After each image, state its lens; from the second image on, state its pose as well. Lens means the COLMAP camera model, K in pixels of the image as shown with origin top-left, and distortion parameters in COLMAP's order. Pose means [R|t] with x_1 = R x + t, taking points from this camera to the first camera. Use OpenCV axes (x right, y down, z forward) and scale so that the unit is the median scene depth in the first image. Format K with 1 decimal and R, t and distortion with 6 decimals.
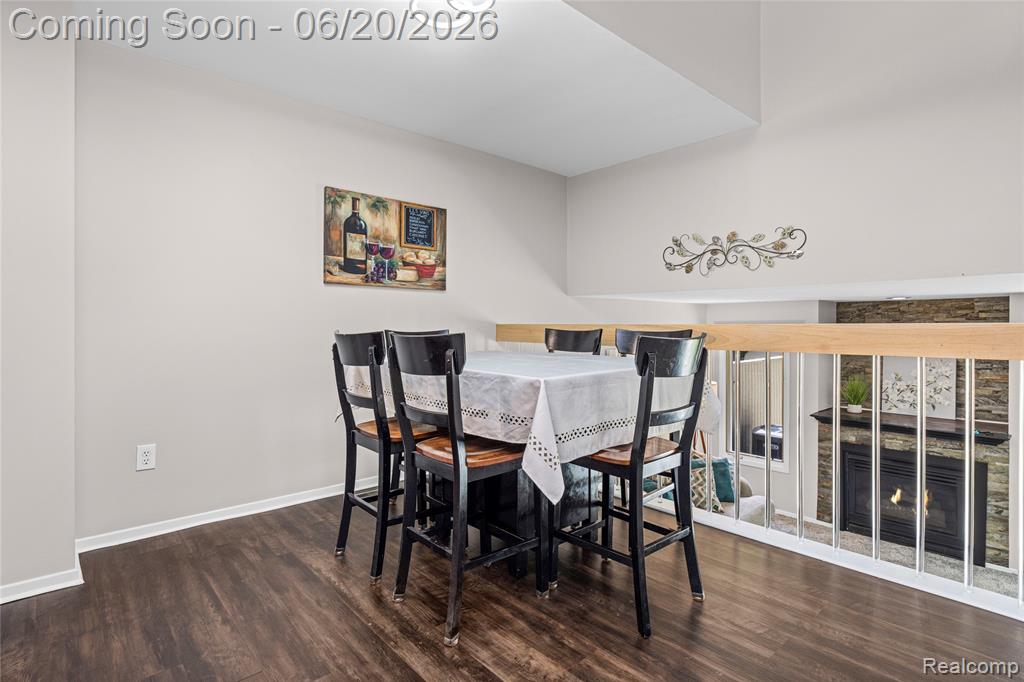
lens RADIAL K [[504.8, 0, 515.8], [0, 504.8, 324.2], [0, 0, 1]] dist [-0.003575, -0.003052]
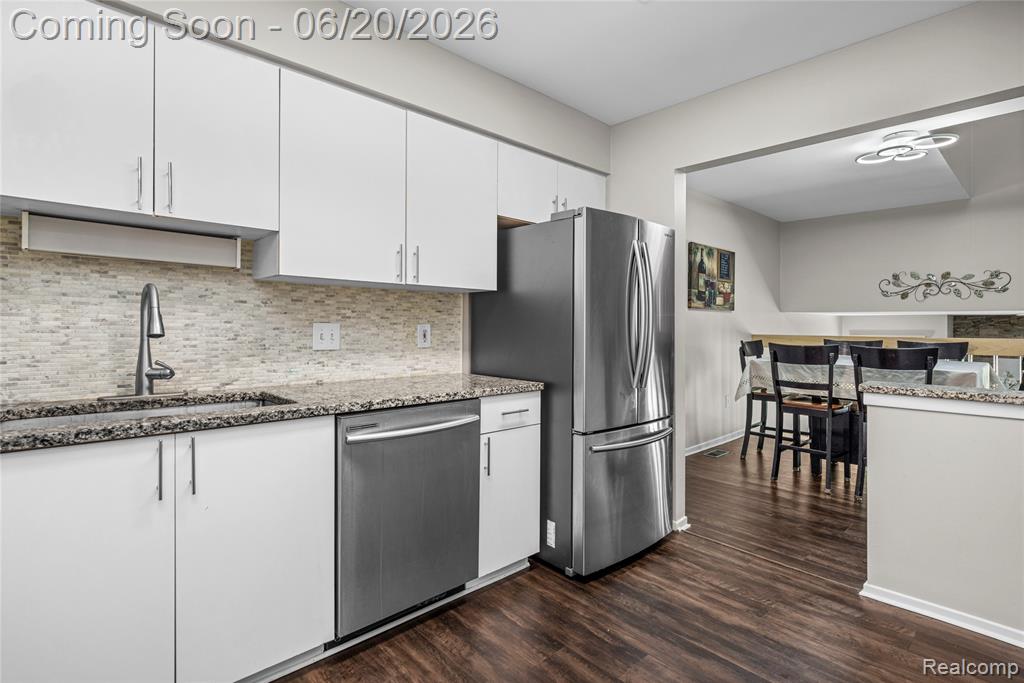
lens RADIAL K [[502.7, 0, 513.5], [0, 502.7, 329.8], [0, 0, 1]] dist [-0.002713, -0.001334]
pose [[0.999879, 0.004477, 0.014915, -0.836295], [-0.004649, 0.999923, 0.011487, -0.030808], [-0.014862, -0.011555, 0.999823, -0.408013]]
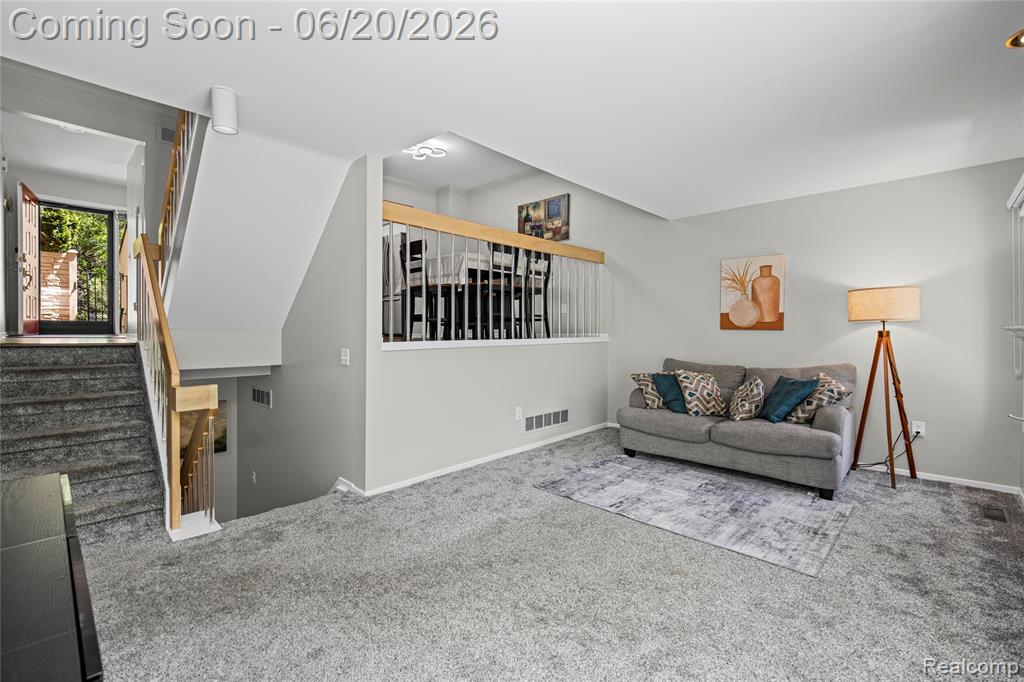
lens RADIAL K [[455.8, 0, 508.8], [0, 455.8, 338.0], [0, 0, 1]] dist [-0.008454, -0.000536]
pose [[0.075688, 0.014425, -0.997027, 1.612061], [0.005875, 0.999872, 0.014912, 0.286536], [0.997114, -0.006986, 0.075594, 0.726093]]
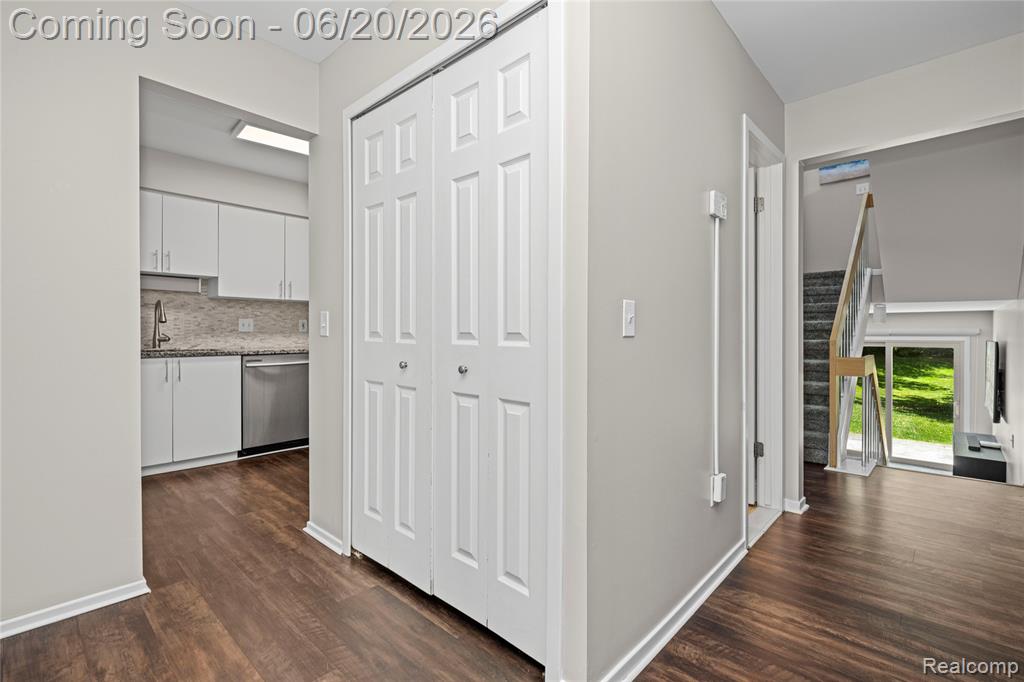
lens RADIAL K [[455.8, 0, 513.0], [0, 455.8, 334.2], [0, 0, 1]] dist [-0.008454, -0.000536]
pose [[0.995677, -0.000707, 0.092882, -0.478791], [-0.000109, 0.999962, 0.008773, -0.000197], [-0.092884, -0.008745, 0.995638, -1.014086]]
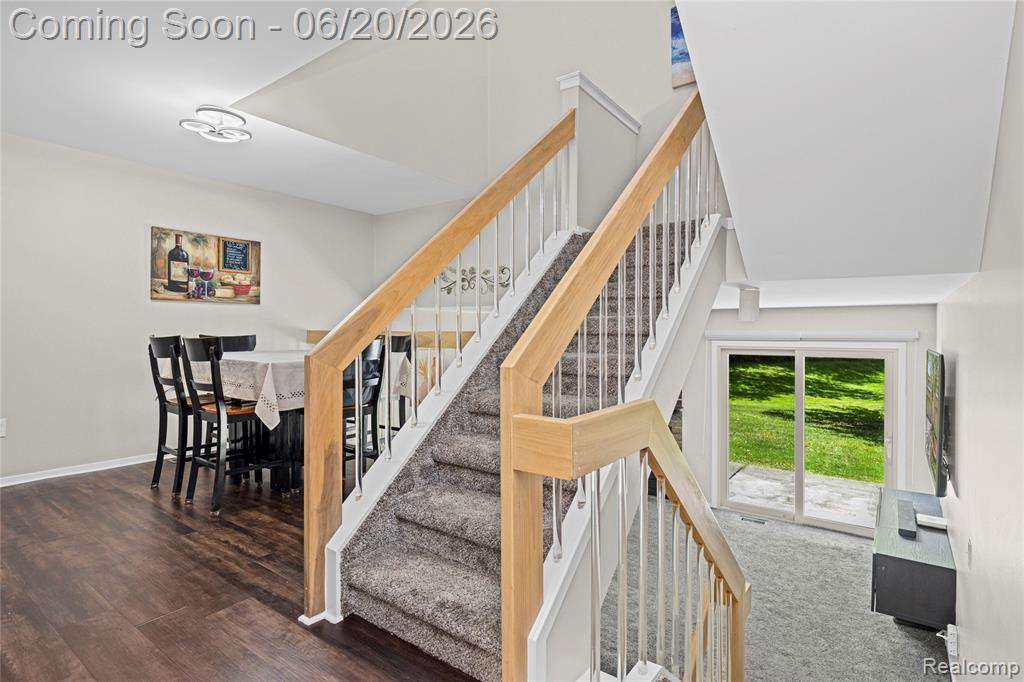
lens RADIAL K [[504.8, 0, 513.7], [0, 504.8, 331.2], [0, 0, 1]] dist [-0.003575, -0.003052]
pose [[0.978784, 0.003049, 0.204874, 0.258508], [-0.004148, 0.999979, 0.004934, -0.007474], [-0.204854, -0.005679, 0.978776, -0.447829]]
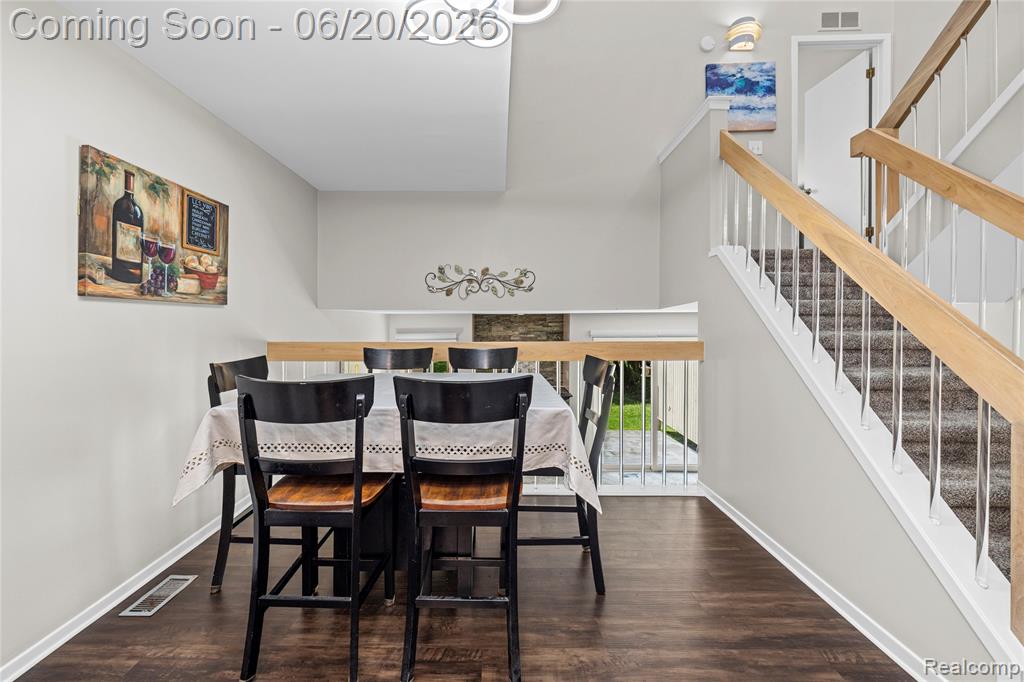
lens RADIAL K [[433.2, 0, 496.3], [0, 433.2, 315.7], [0, 0, 1]] dist [0.000991, -0.000255]
pose [[0.676653, 0.008350, 0.736255, -0.393362], [-0.000550, 0.999941, -0.010835, -0.046379], [-0.736302, 0.006926, 0.676617, 0.223584]]
